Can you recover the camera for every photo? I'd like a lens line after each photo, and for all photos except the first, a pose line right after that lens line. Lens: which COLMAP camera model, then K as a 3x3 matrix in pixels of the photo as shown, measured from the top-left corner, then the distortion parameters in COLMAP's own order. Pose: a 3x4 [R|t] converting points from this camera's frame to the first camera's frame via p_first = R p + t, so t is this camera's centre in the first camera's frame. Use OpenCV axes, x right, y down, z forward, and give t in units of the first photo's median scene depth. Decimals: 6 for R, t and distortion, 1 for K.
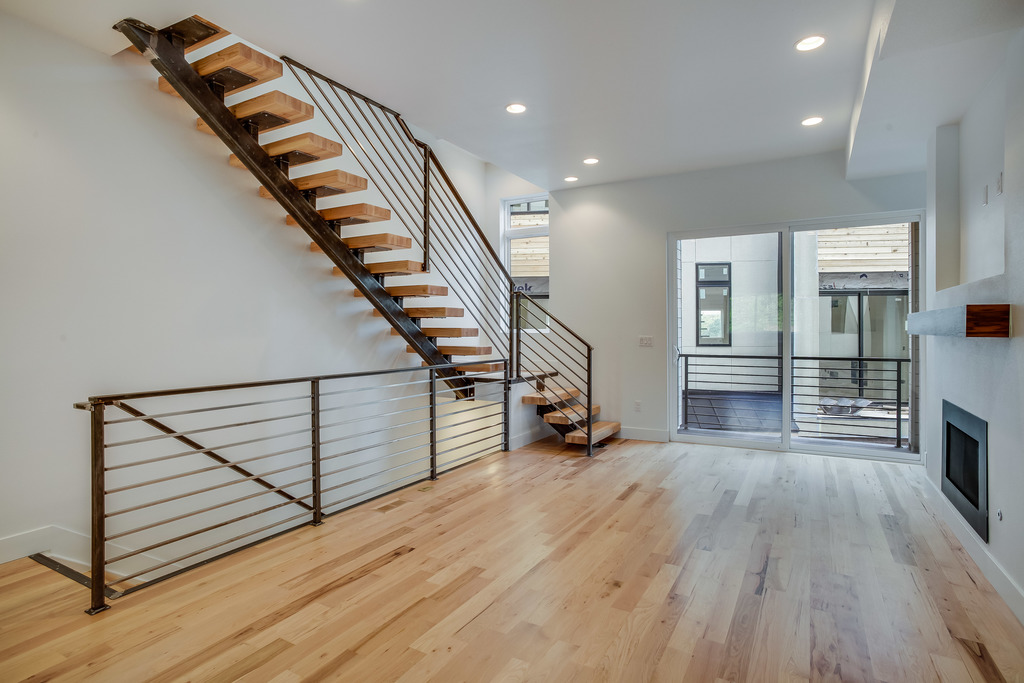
lens RADIAL K [[536.5, 0, 513.6], [0, 536.5, 336.4], [0, 0, 1]] dist [-0.054302, 0.030989]
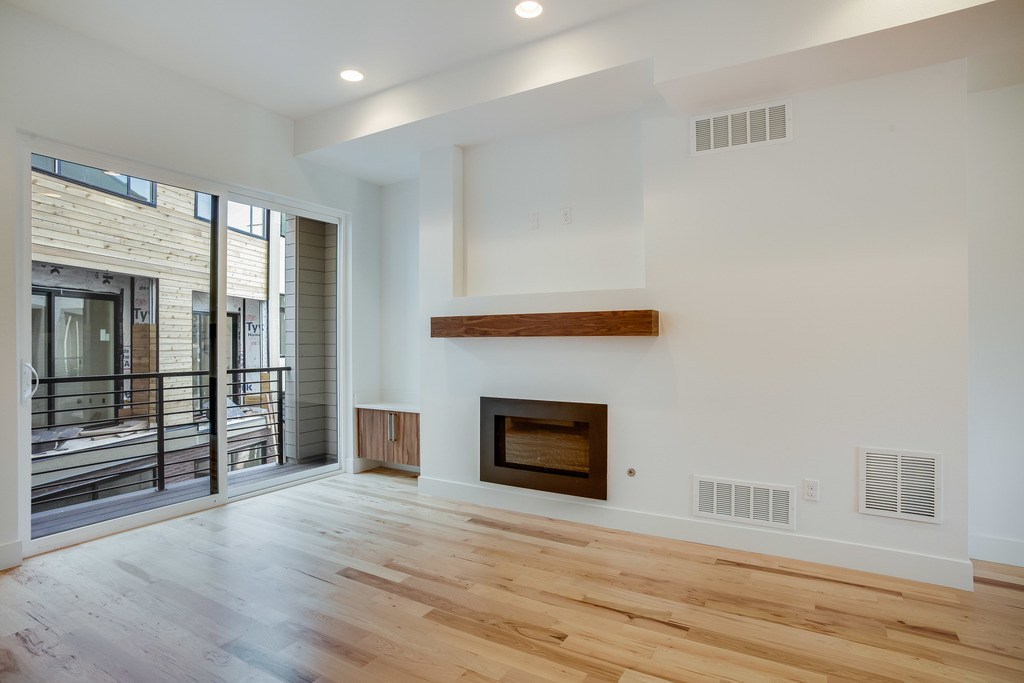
lens RADIAL K [[536.5, 0, 514.5], [0, 536.5, 334.8], [0, 0, 1]] dist [-0.054302, 0.030989]
pose [[0.006842, 0.014751, 0.999868, -0.288493], [0.017558, 0.999735, -0.014869, 0.008674], [-0.999822, 0.017657, 0.006582, 0.886080]]
